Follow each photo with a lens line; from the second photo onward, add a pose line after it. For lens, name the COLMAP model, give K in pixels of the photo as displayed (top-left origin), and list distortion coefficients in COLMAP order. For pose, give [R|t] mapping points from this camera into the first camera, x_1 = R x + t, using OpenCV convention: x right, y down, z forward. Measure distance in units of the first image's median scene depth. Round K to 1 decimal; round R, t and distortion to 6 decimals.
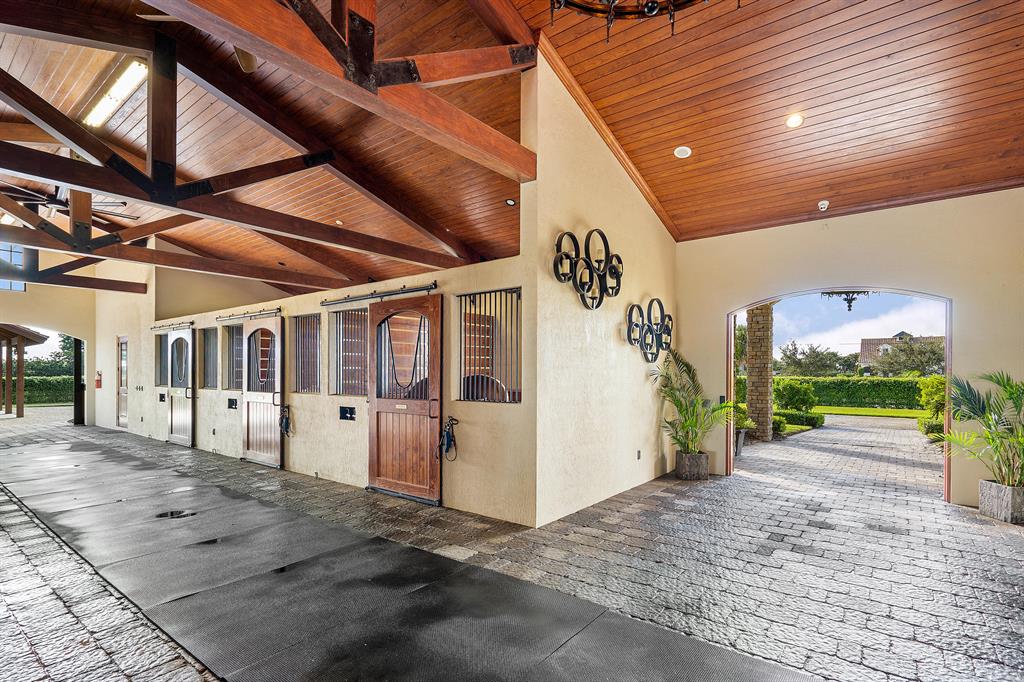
lens RADIAL K [[498.0, 0, 510.3], [0, 498.0, 373.8], [0, 0, 1]] dist [-0.000302, 0.000216]
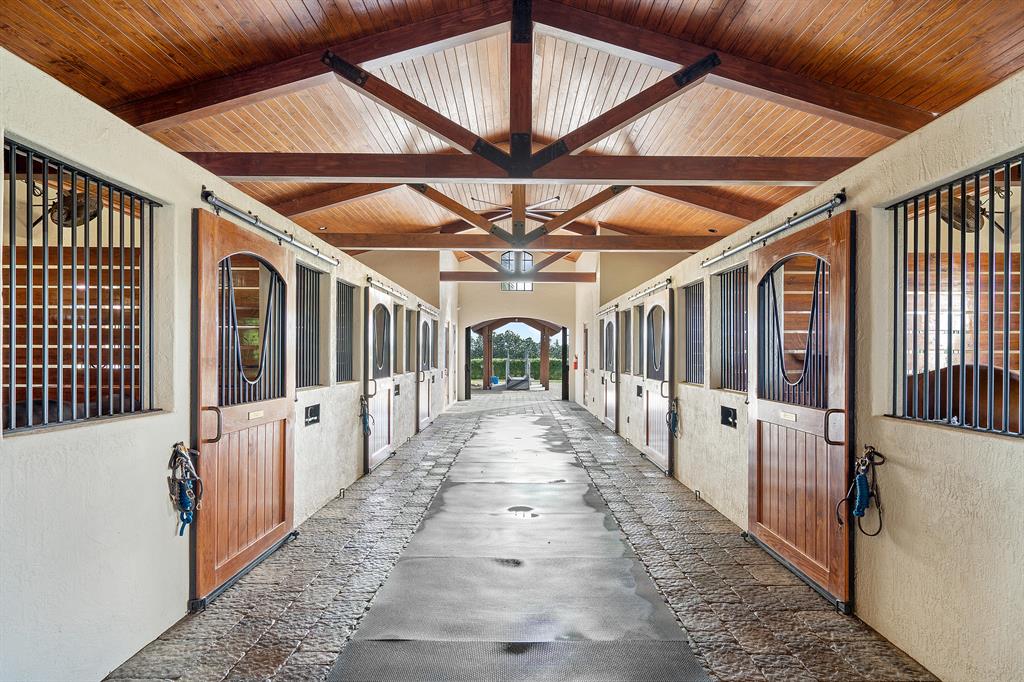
lens RADIAL K [[523.2, 0, 516.0], [0, 523.2, 350.5], [0, 0, 1]] dist [0.002217, 0.000230]
pose [[0.625414, -0.001894, -0.780291, 0.060602], [-0.009442, 0.999905, -0.009995, -0.002975], [0.780236, 0.013619, 0.625337, 0.321918]]
